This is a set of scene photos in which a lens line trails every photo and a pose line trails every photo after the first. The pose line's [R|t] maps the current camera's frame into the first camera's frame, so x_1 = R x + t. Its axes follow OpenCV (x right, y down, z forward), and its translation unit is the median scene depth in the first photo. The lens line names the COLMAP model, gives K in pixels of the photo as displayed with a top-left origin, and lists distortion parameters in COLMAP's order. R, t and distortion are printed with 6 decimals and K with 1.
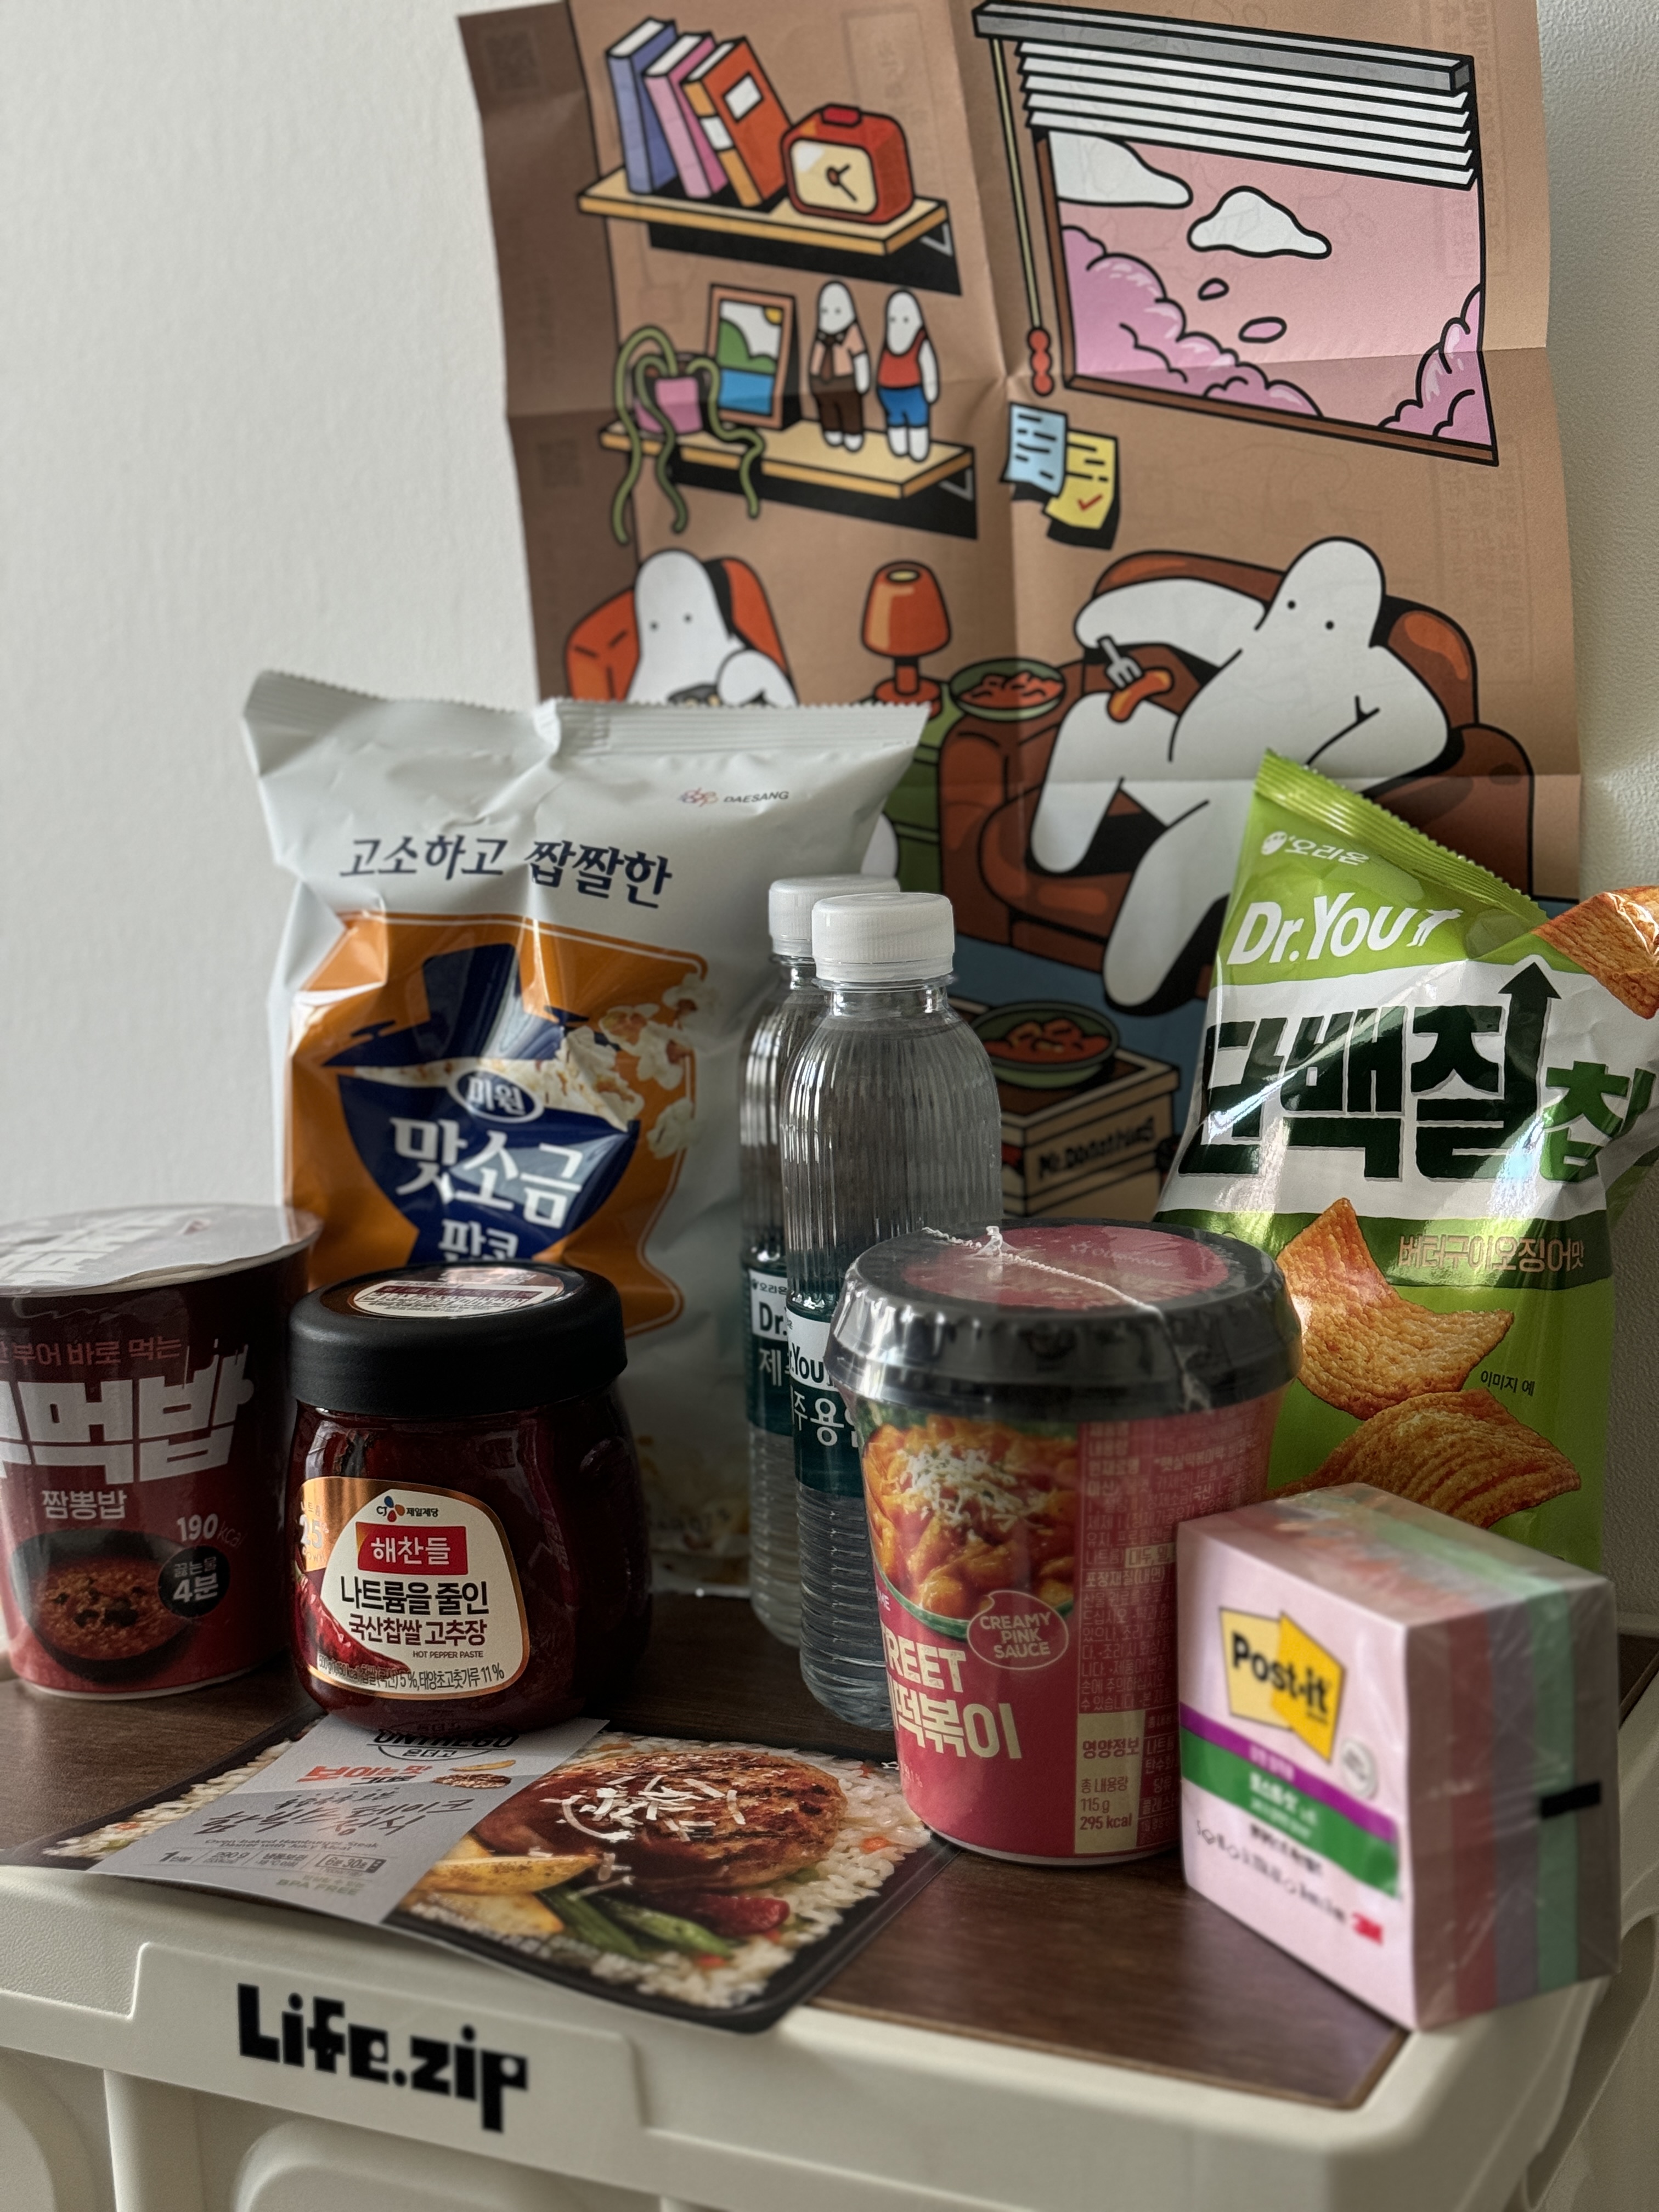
lens RADIAL K [[3137.4, 0, 829.5], [0, 3137.4, 1106.0], [0, 0, 1]] dist [0.229198, -0.495040]
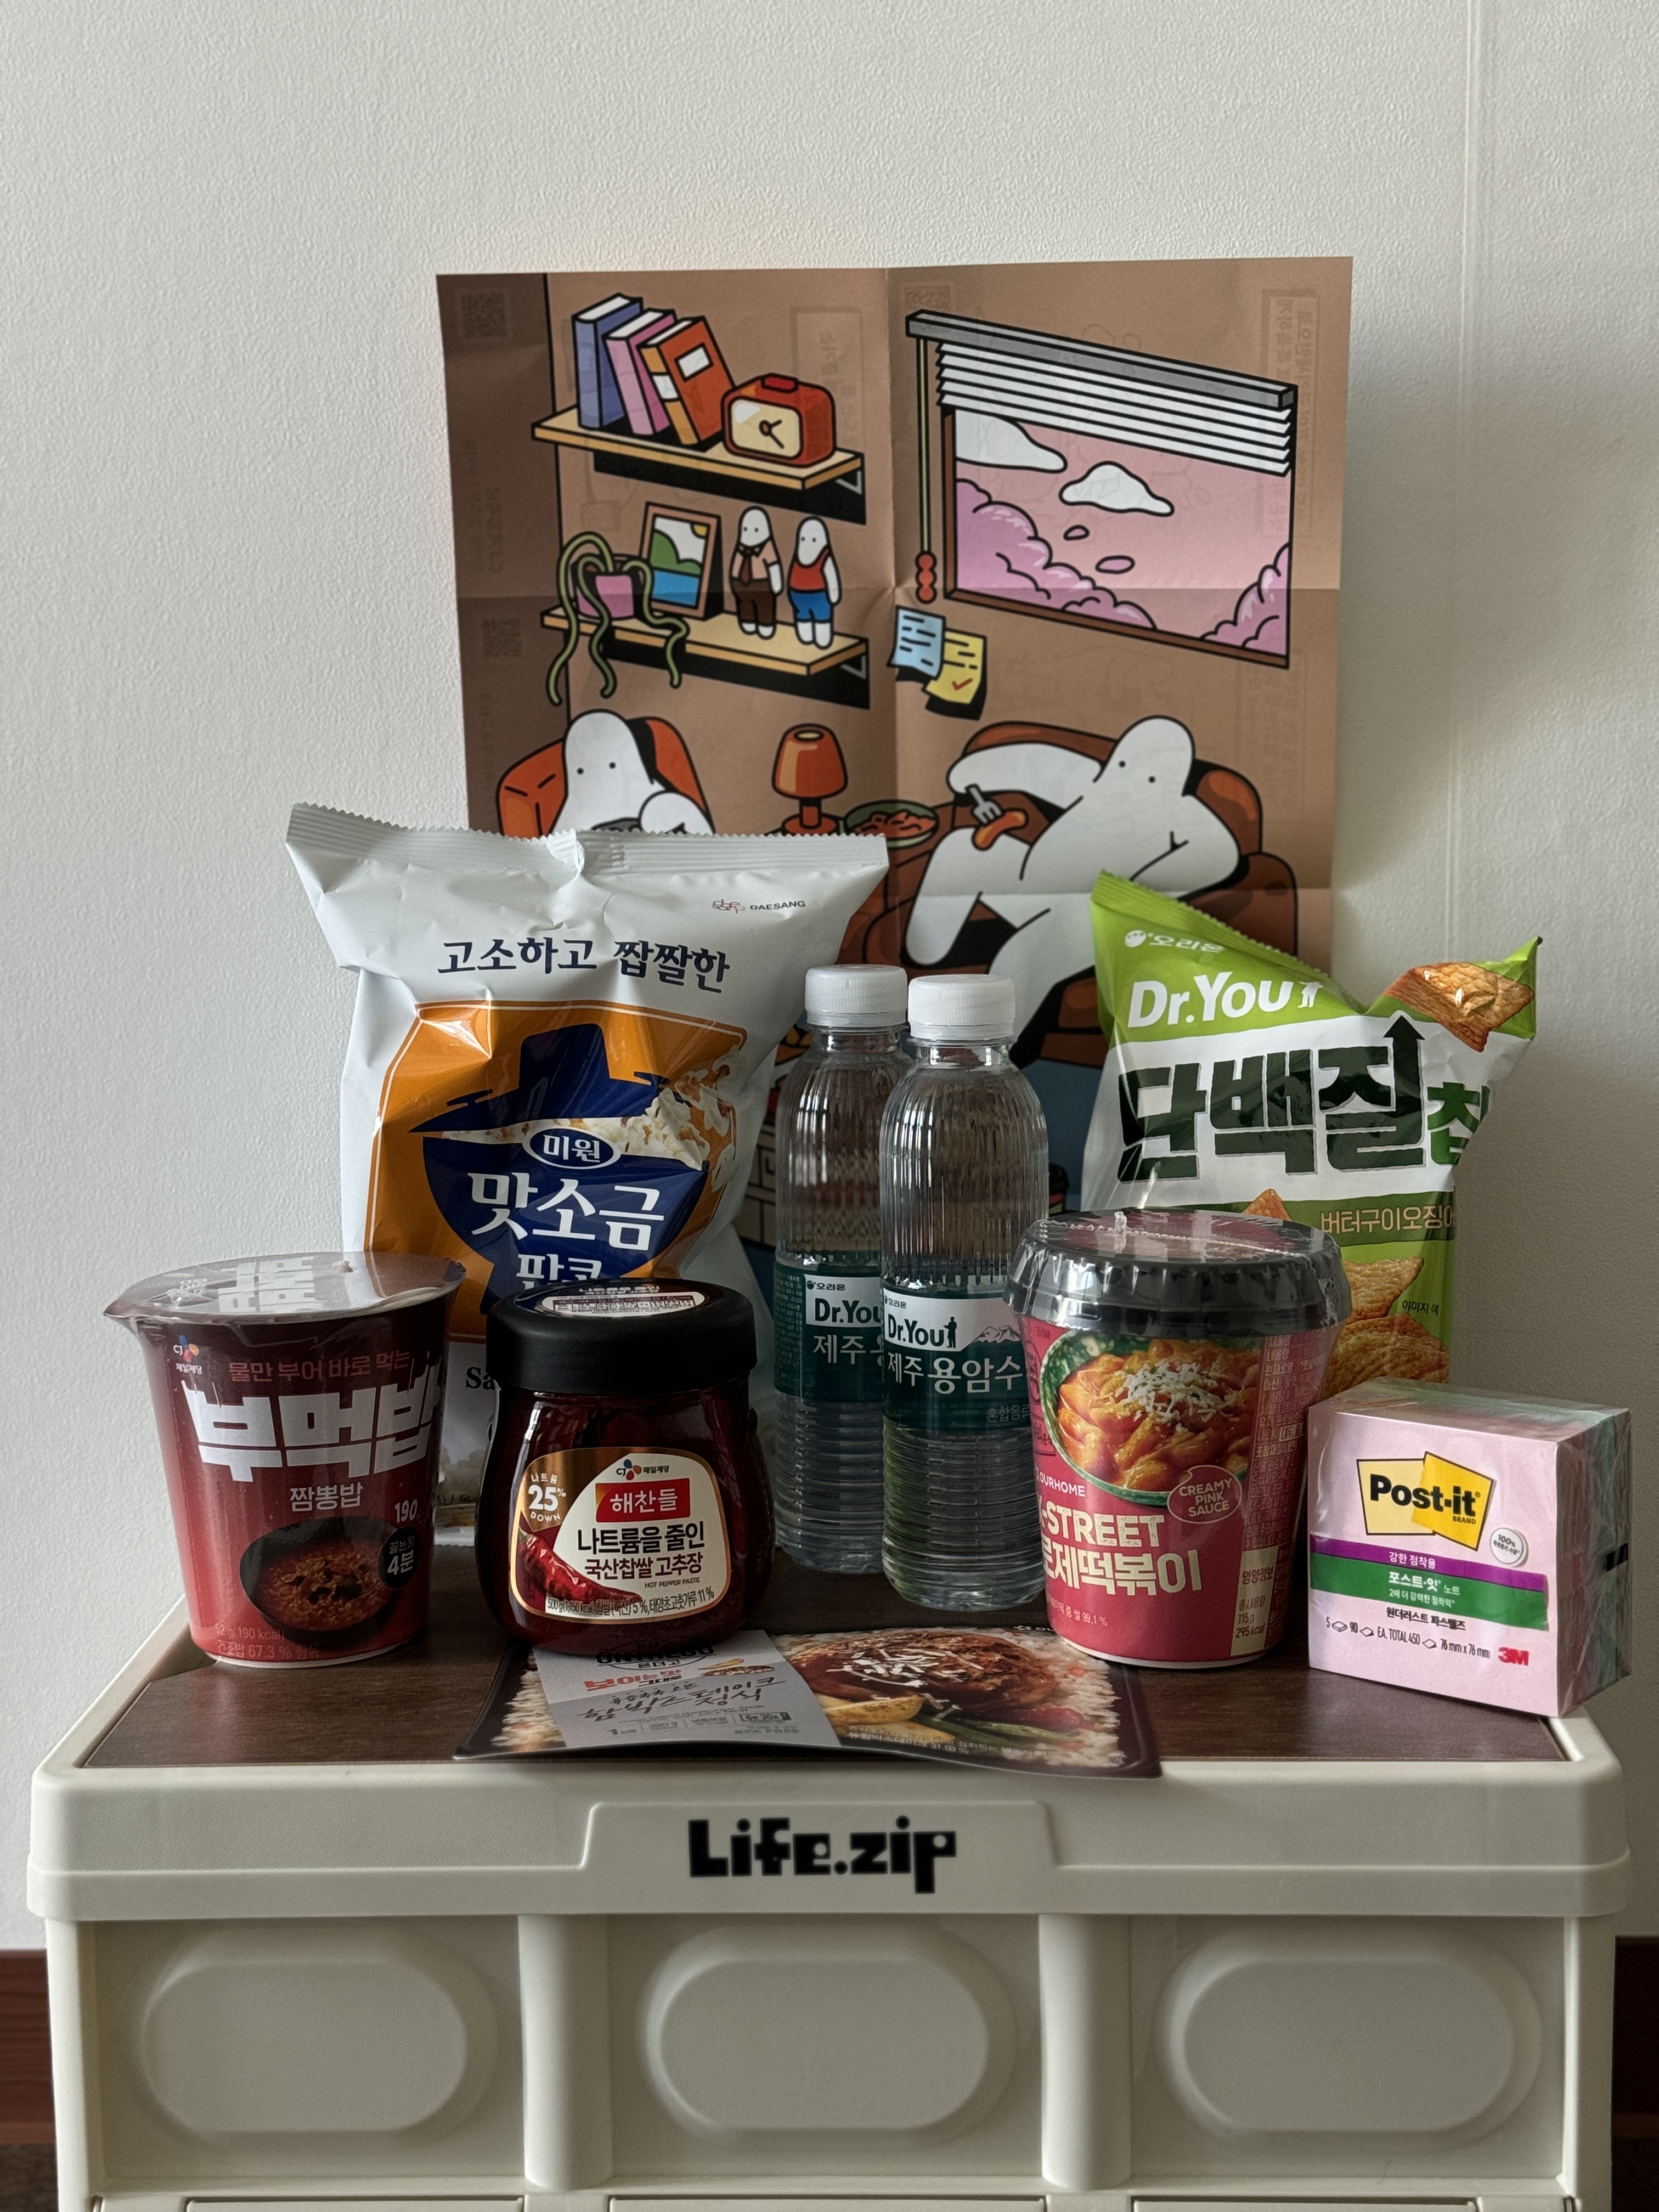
lens RADIAL K [[3137.4, 0, 829.5], [0, 3137.4, 1106.0], [0, 0, 1]] dist [0.229198, -0.495040]
pose [[0.903989, -0.029964, 0.426504, -0.556700], [0.050517, 0.998039, -0.036955, 0.031609], [-0.424560, 0.054953, 0.903731, -0.159133]]
